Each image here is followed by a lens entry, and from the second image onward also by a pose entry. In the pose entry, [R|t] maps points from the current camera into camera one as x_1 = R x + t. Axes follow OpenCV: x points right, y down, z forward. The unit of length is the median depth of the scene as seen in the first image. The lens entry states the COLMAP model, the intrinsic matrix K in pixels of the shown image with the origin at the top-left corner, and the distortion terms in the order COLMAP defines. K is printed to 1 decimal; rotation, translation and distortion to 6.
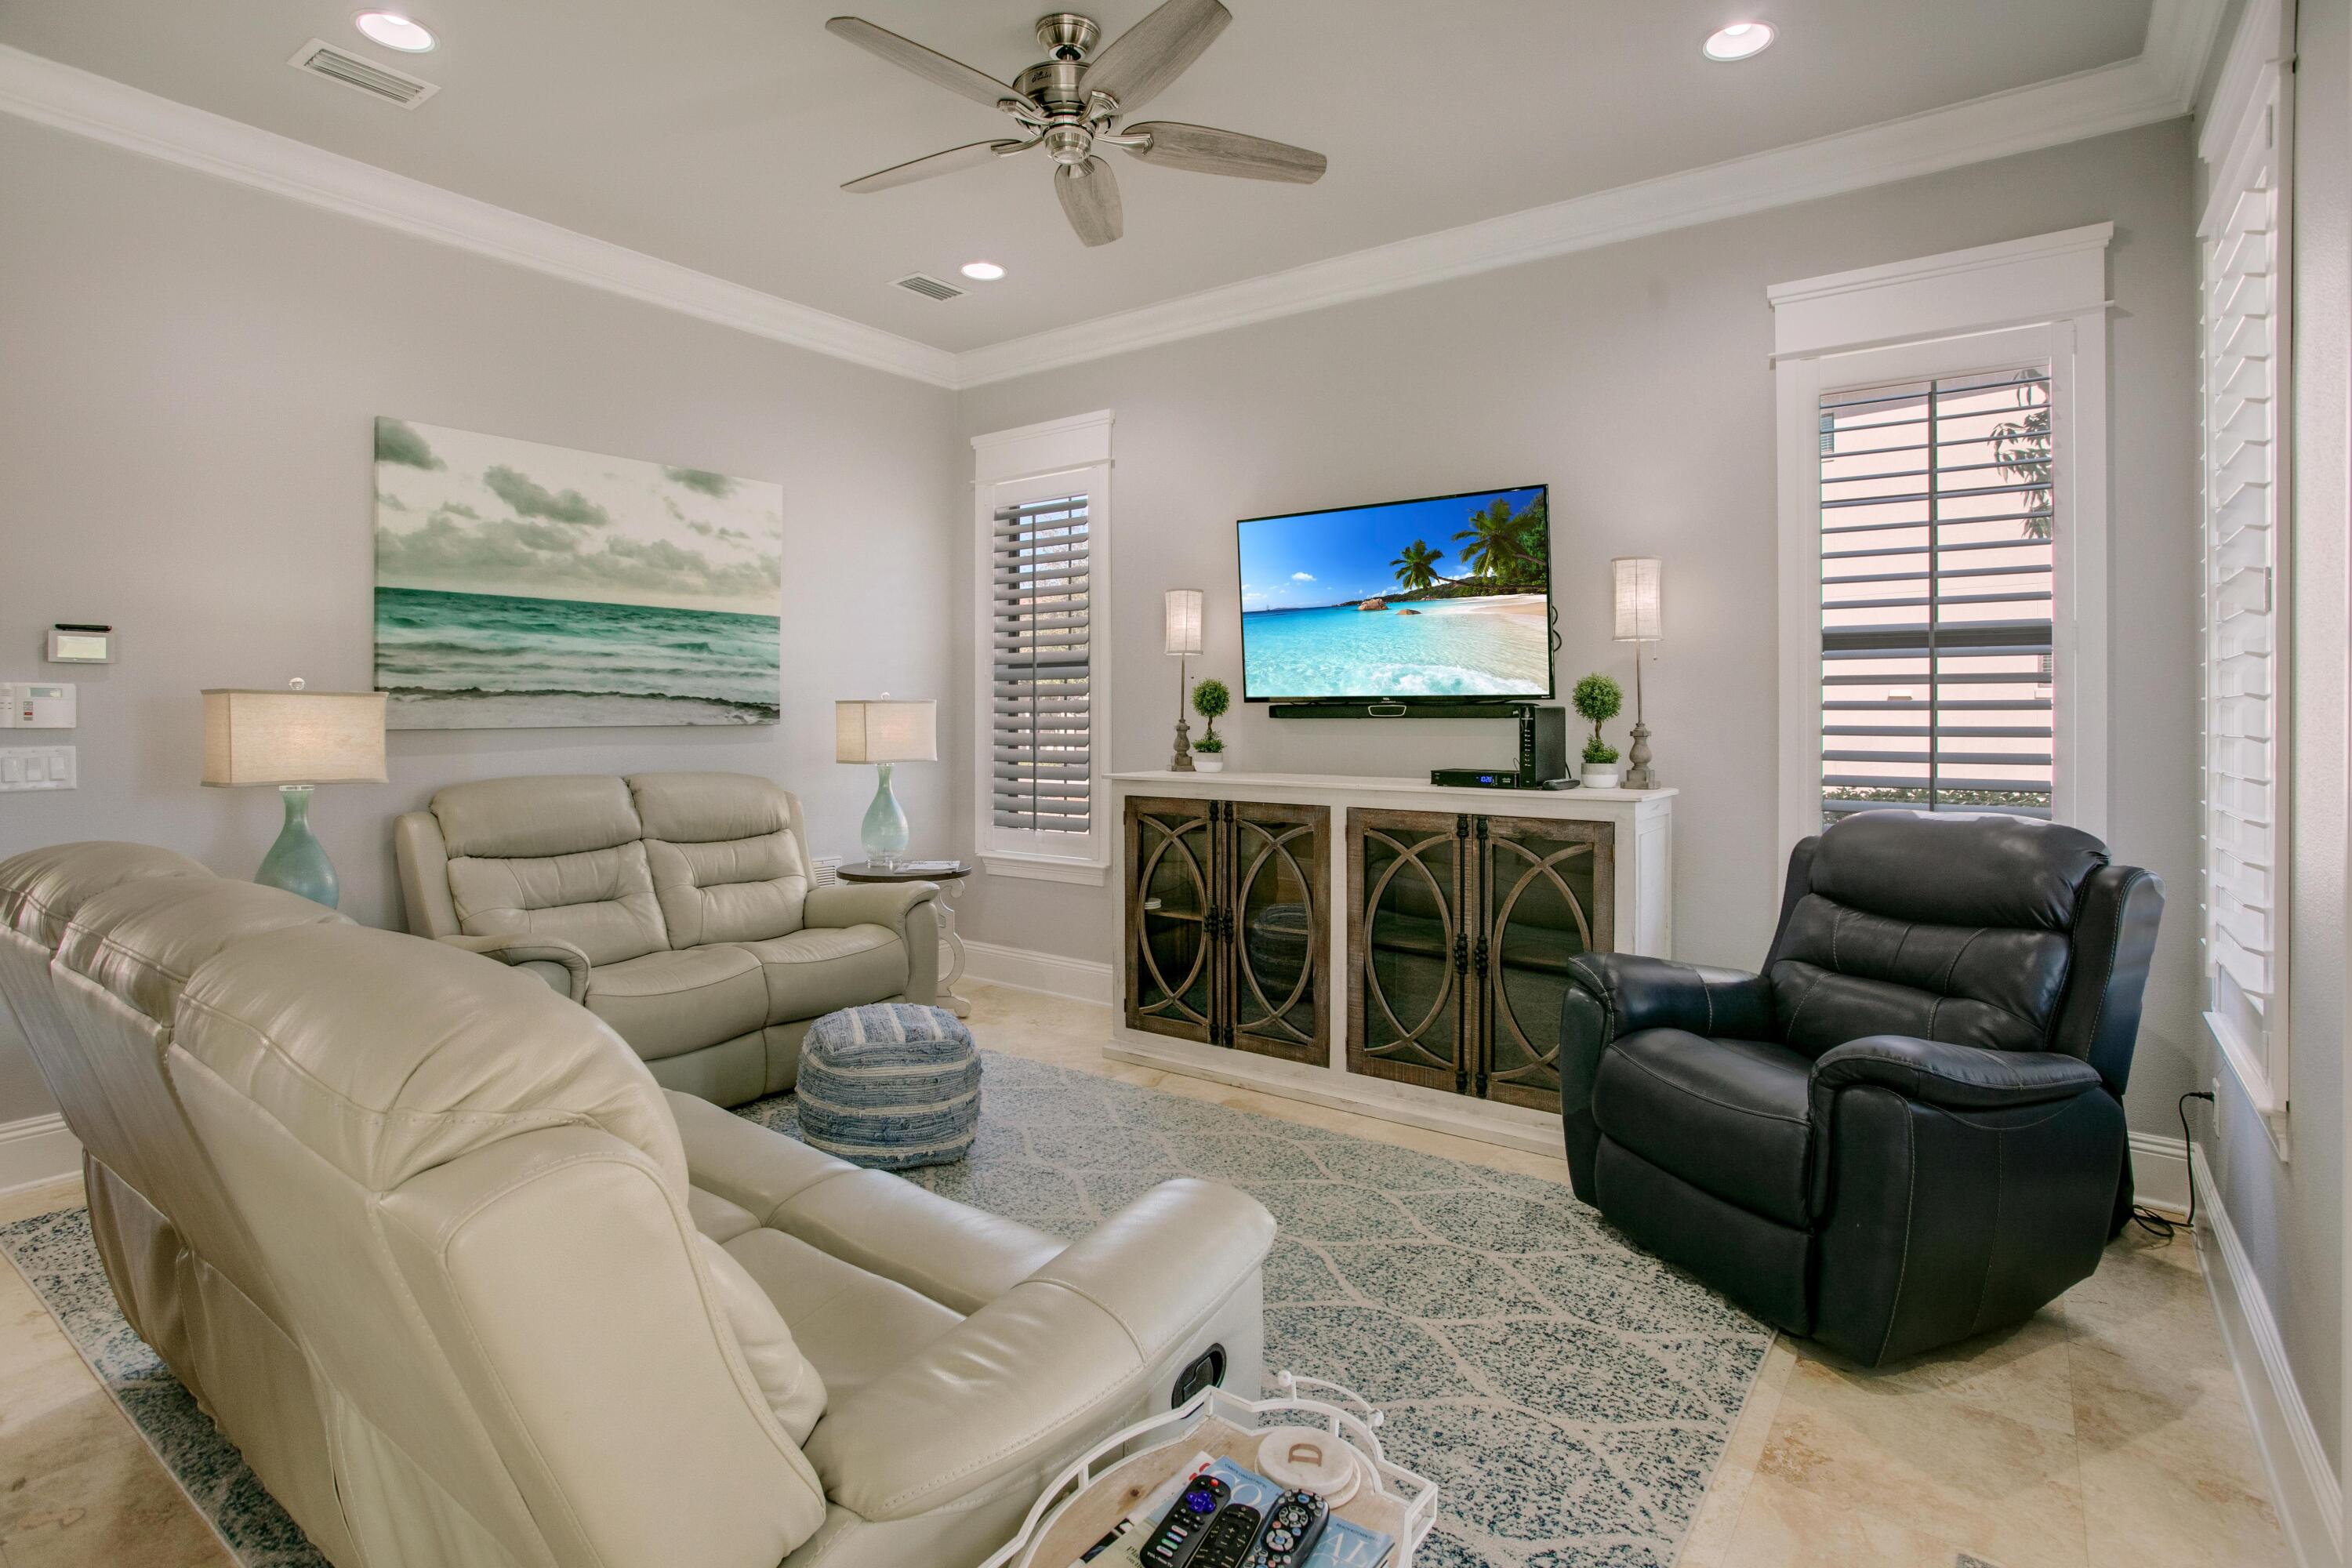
lens RADIAL K [[1210.2, 0, 1144.7], [0, 1210.2, 698.1], [0, 0, 1]] dist [-0.018184, 0.005167]
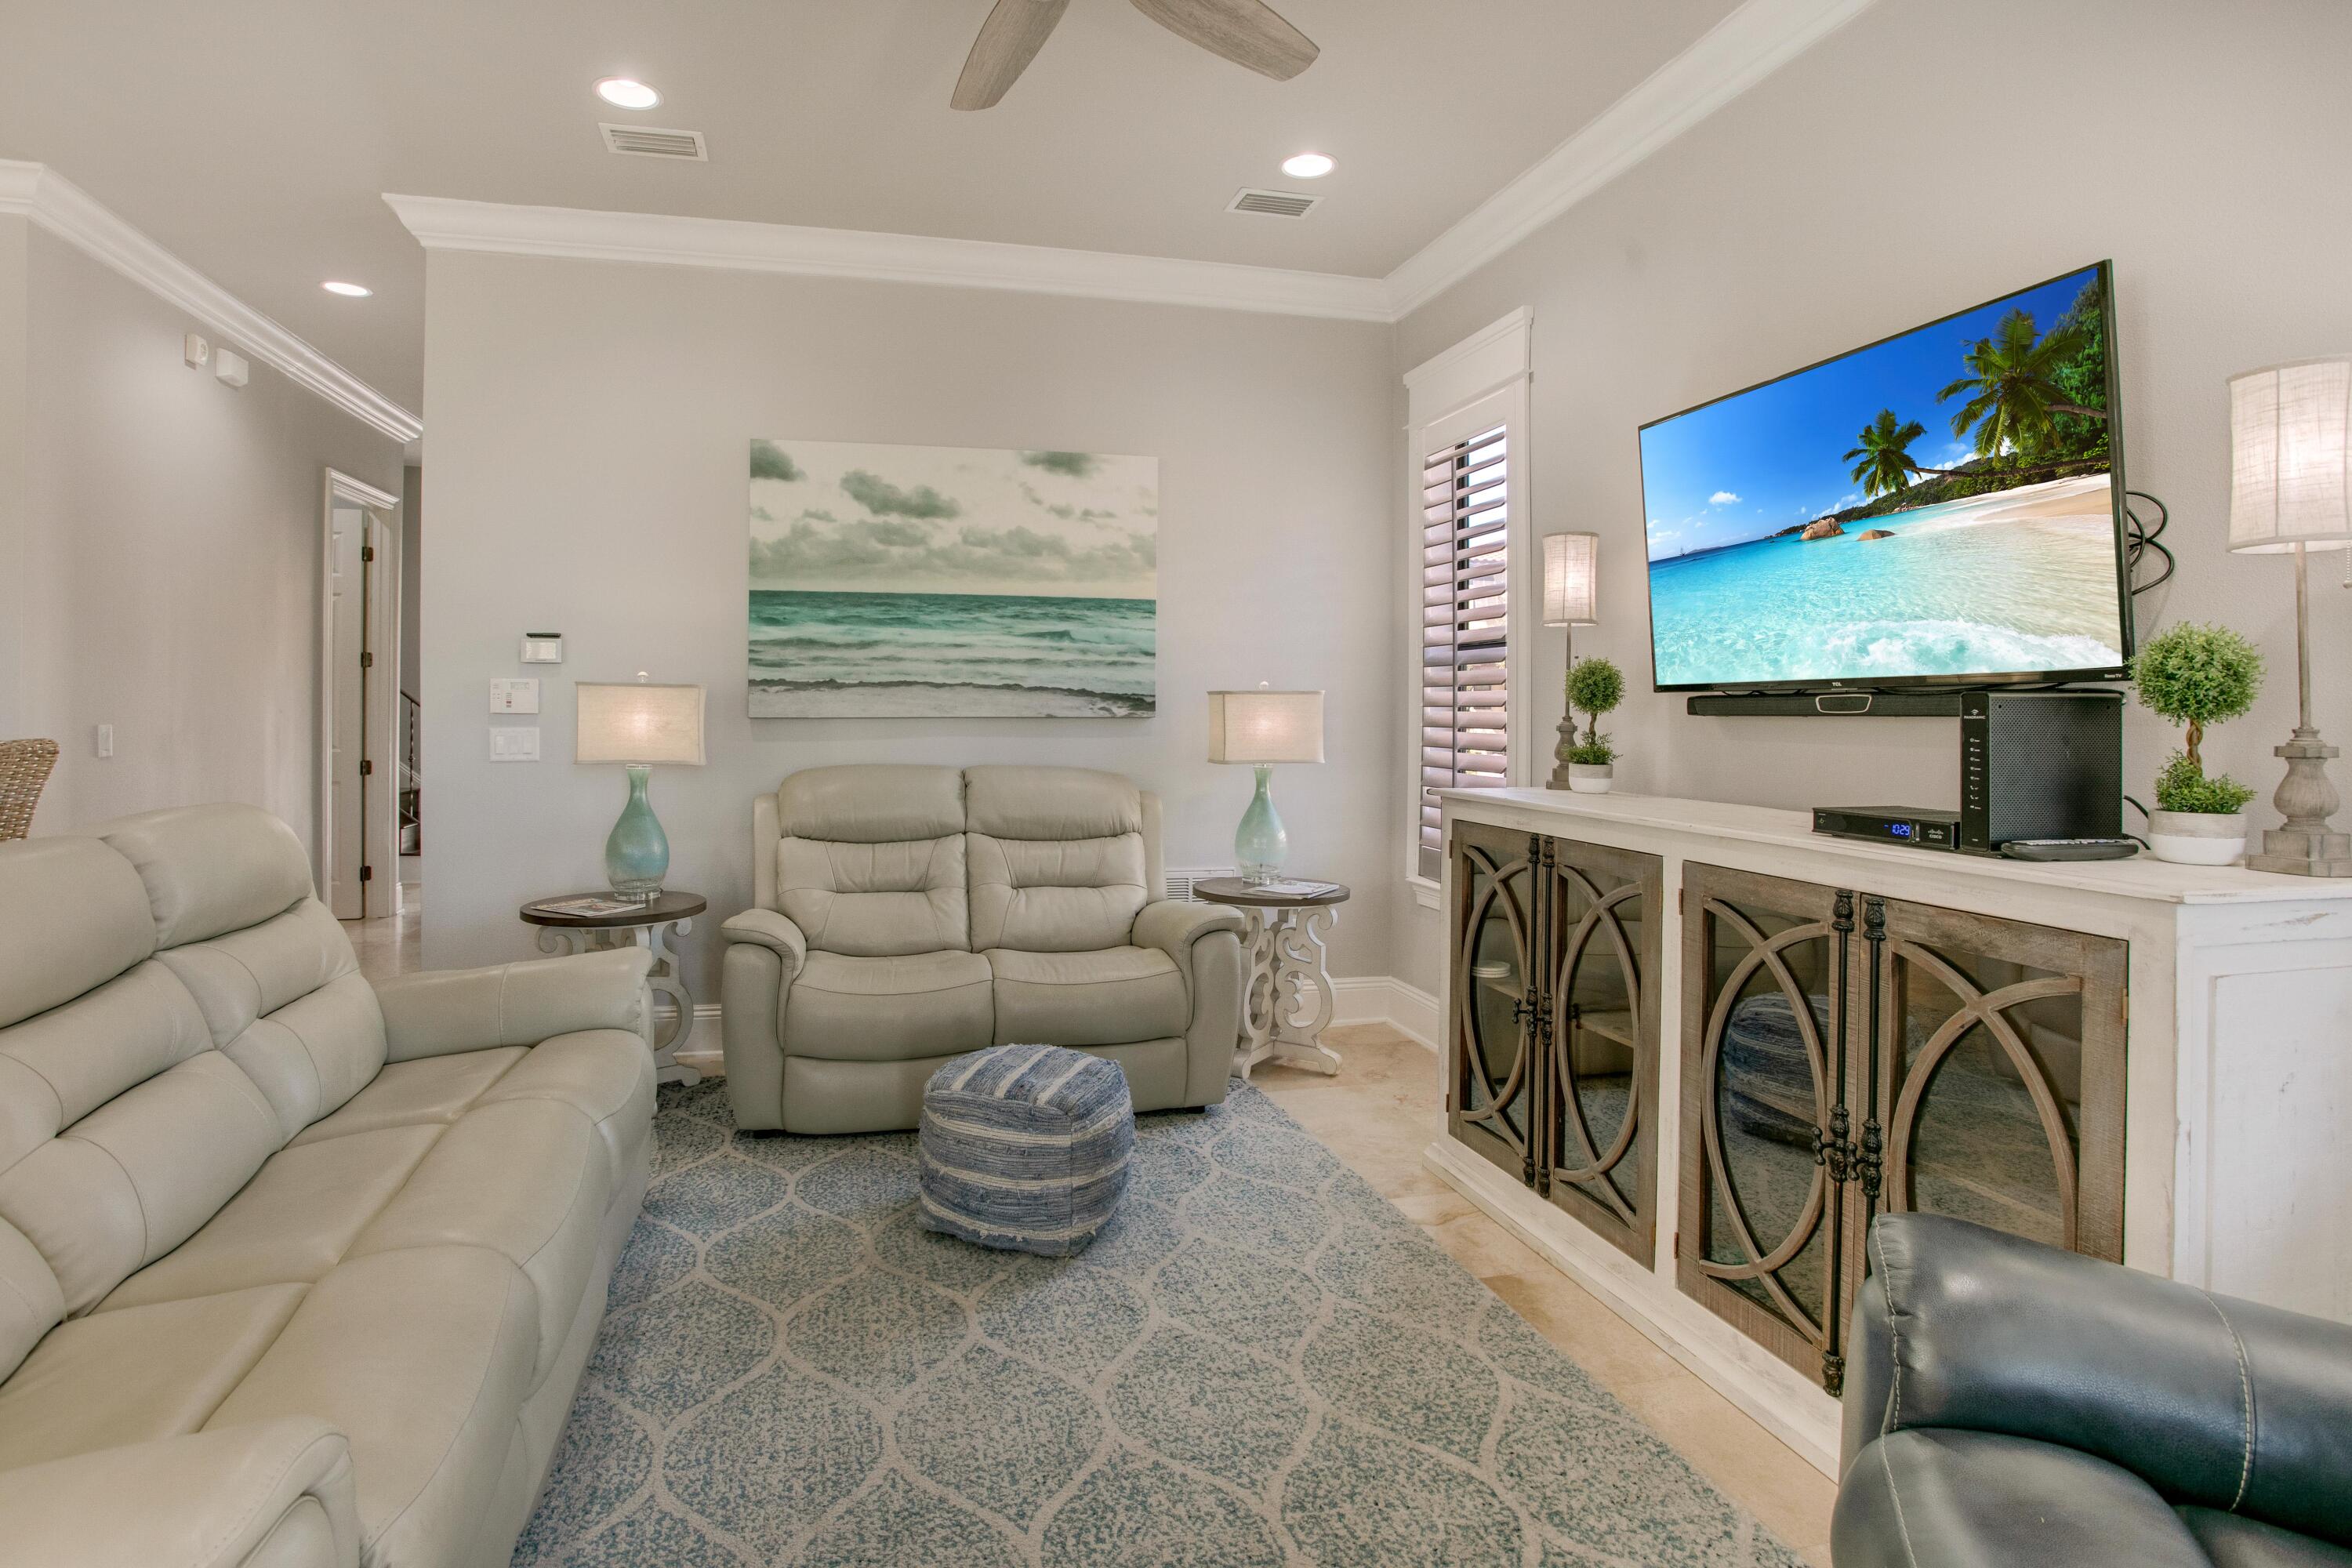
lens RADIAL K [[1206.8, 0, 1086.3], [0, 1206.8, 689.0], [0, 0, 1]] dist [-0.062755, 0.021498]
pose [[0.762750, -0.005413, -0.646671, 0.306537], [0.002192, 0.999981, -0.005784, 0.006481], [0.646690, 0.002995, 0.762747, 0.328011]]
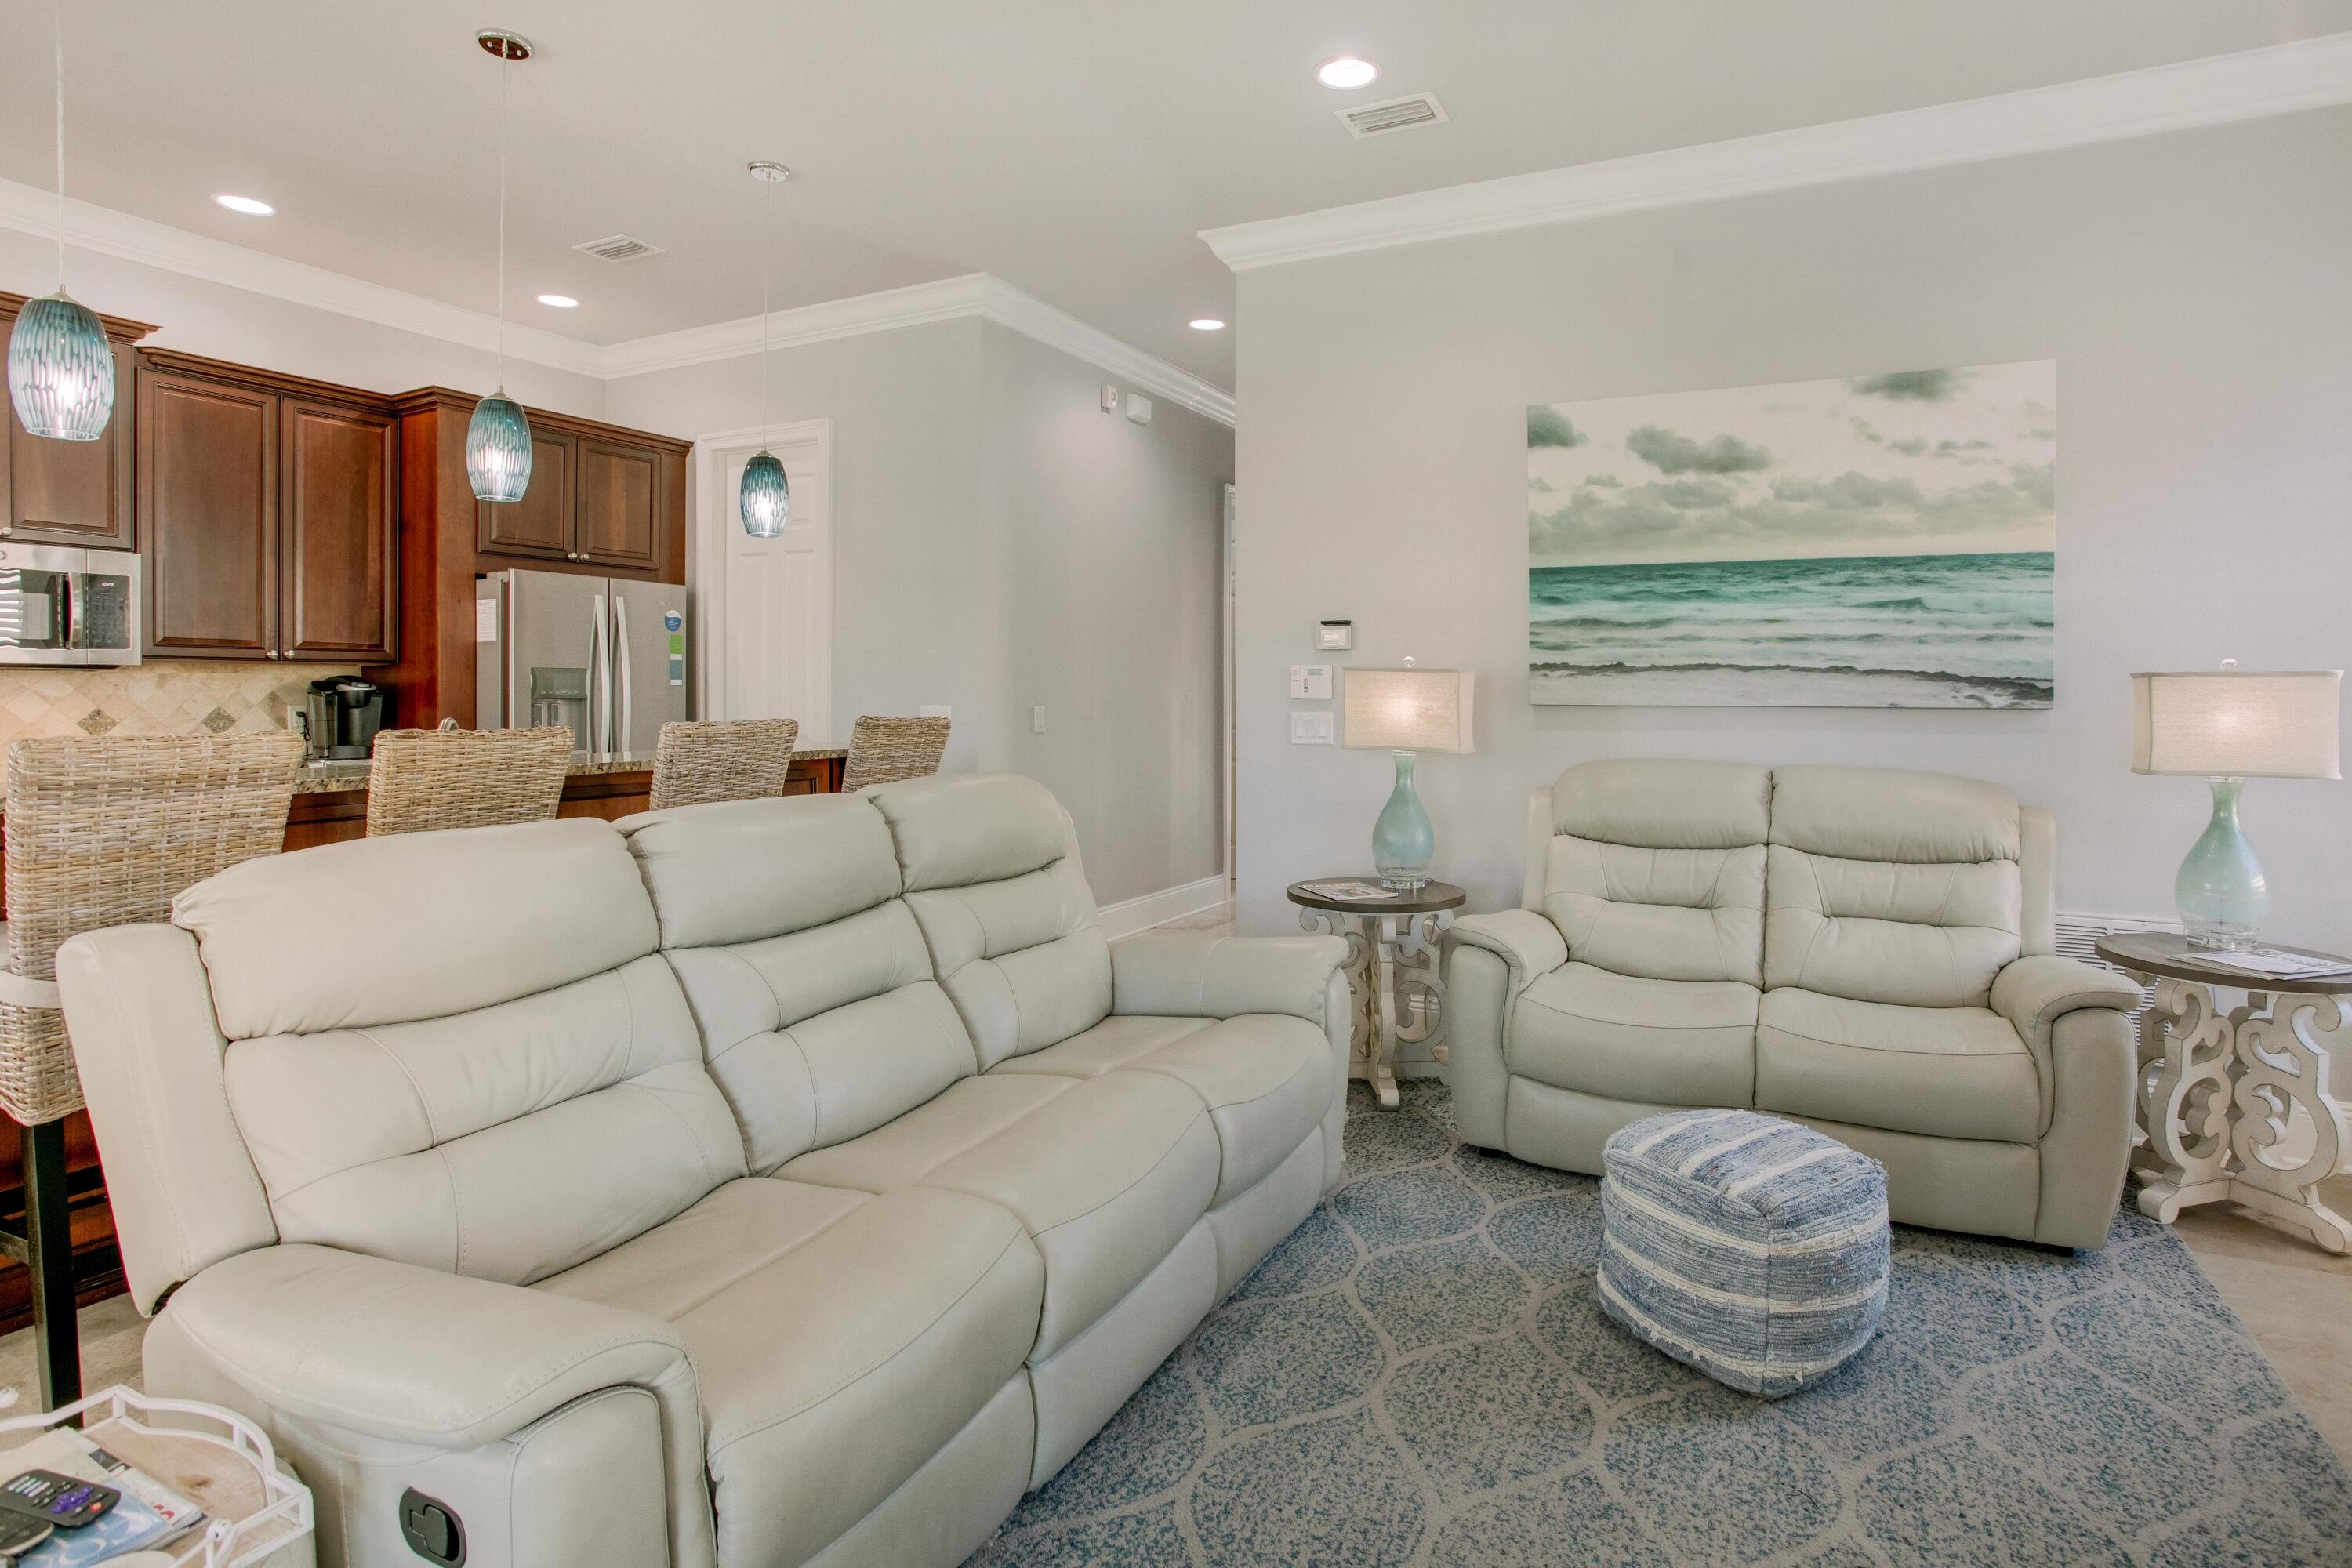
lens RADIAL K [[1206.8, 0, 1211.9], [0, 1206.8, 689.5], [0, 0, 1]] dist [-0.062755, 0.021498]
pose [[0.189219, 0.000896, -0.981935, 0.320600], [0.003890, 0.999991, 0.001662, 0.009538], [0.981927, -0.004134, 0.189214, 0.496569]]
